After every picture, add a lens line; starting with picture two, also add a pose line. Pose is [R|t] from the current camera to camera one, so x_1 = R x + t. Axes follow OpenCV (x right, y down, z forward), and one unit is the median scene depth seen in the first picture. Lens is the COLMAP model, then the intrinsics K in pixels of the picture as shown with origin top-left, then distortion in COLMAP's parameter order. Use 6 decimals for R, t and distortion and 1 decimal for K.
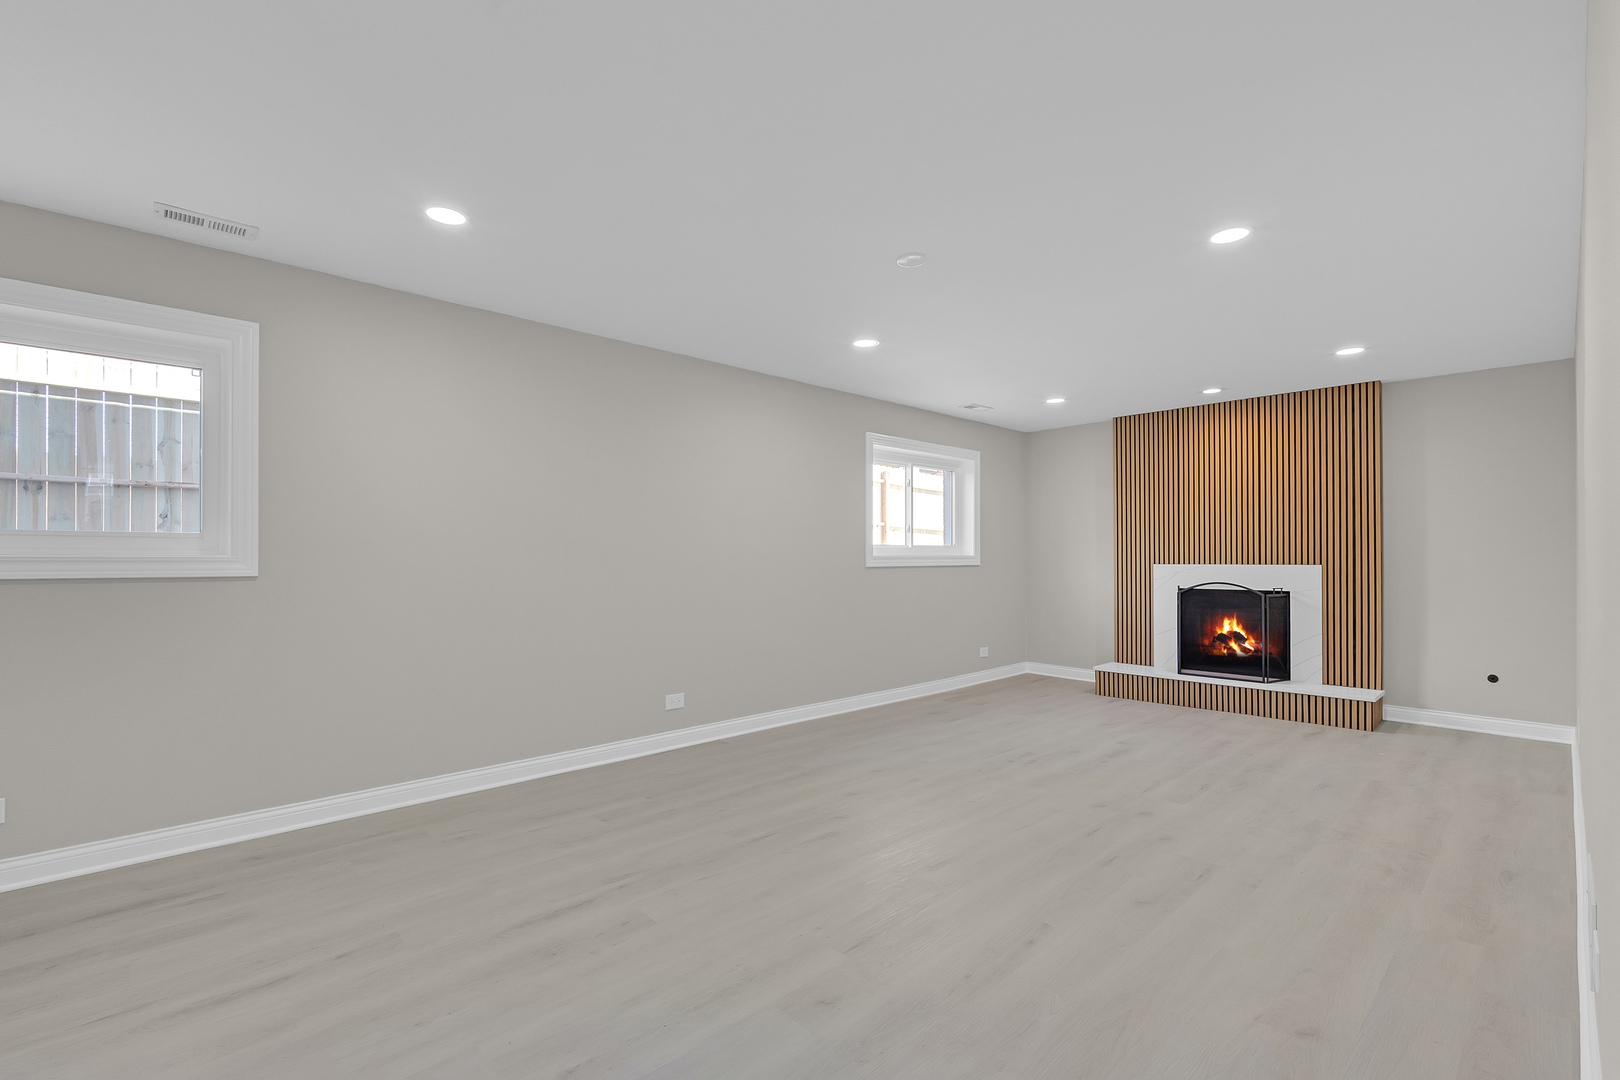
lens RADIAL K [[734.5, 0, 804.5], [0, 734.5, 538.9], [0, 0, 1]] dist [-0.002660, -0.000129]
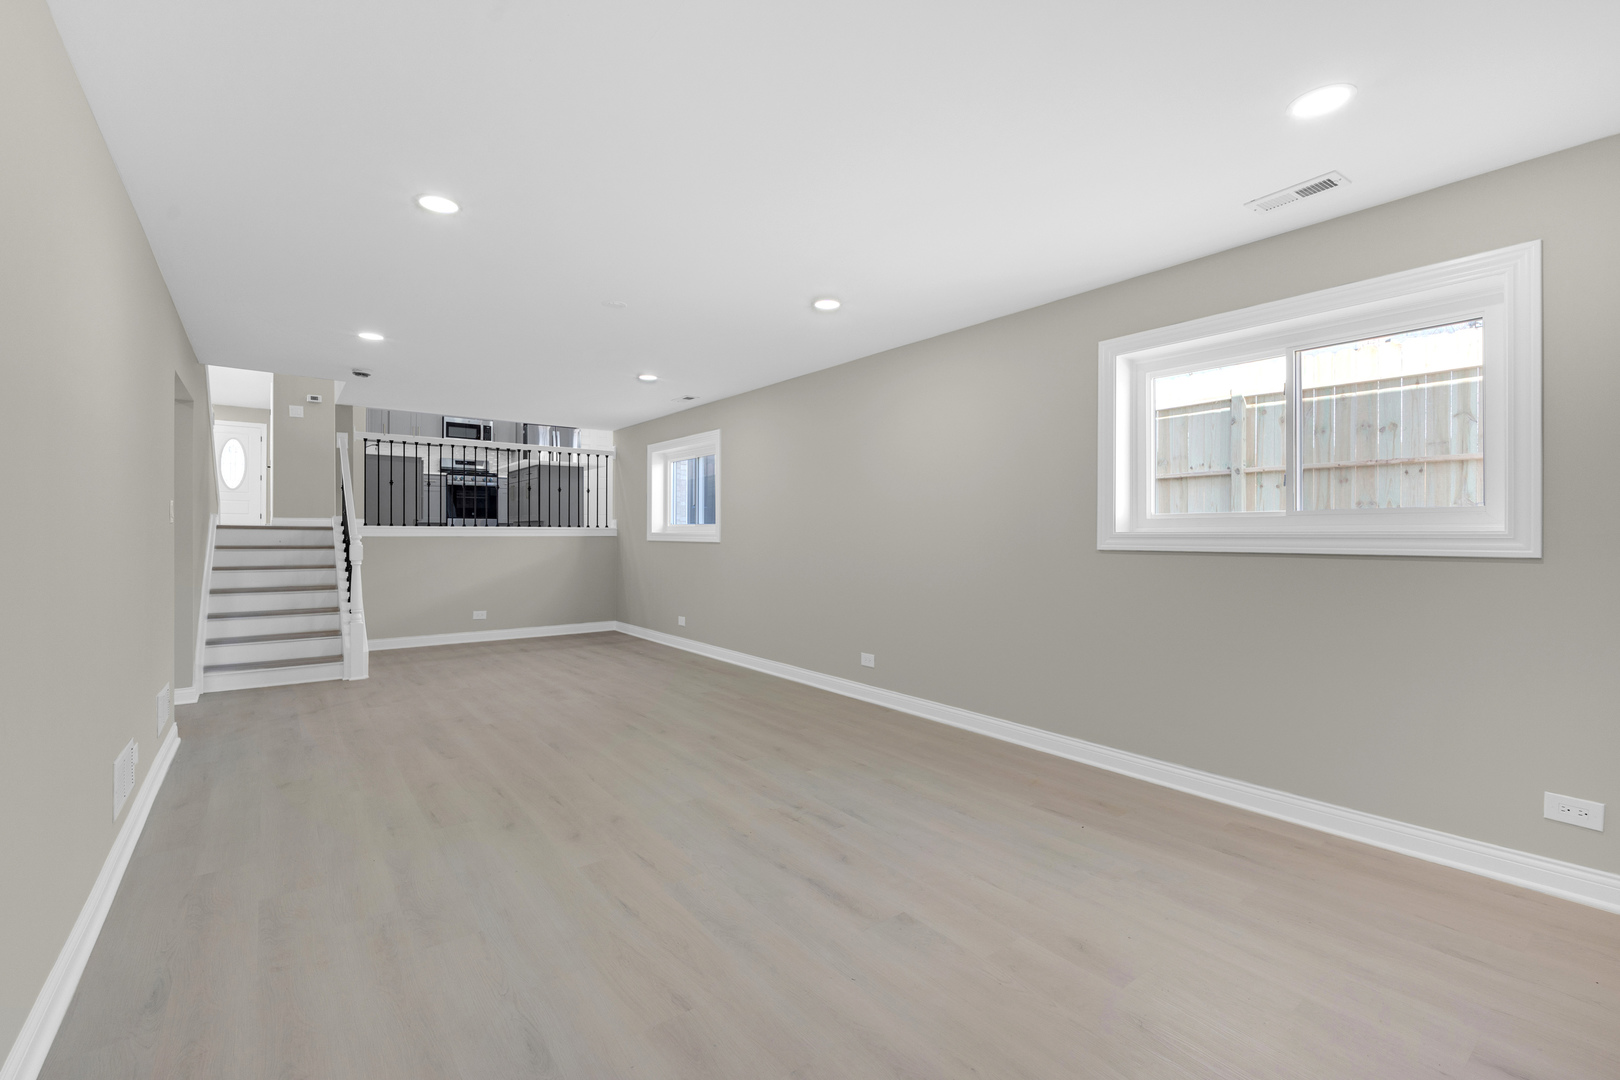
lens RADIAL K [[734.5, 0, 809.5], [0, 734.5, 536.3], [0, 0, 1]] dist [-0.002660, -0.000129]
pose [[-0.132590, 0.002666, -0.991167, 0.965226], [0.022962, 0.999736, -0.000383, 0.026312], [0.990905, -0.022810, -0.132616, 1.057126]]
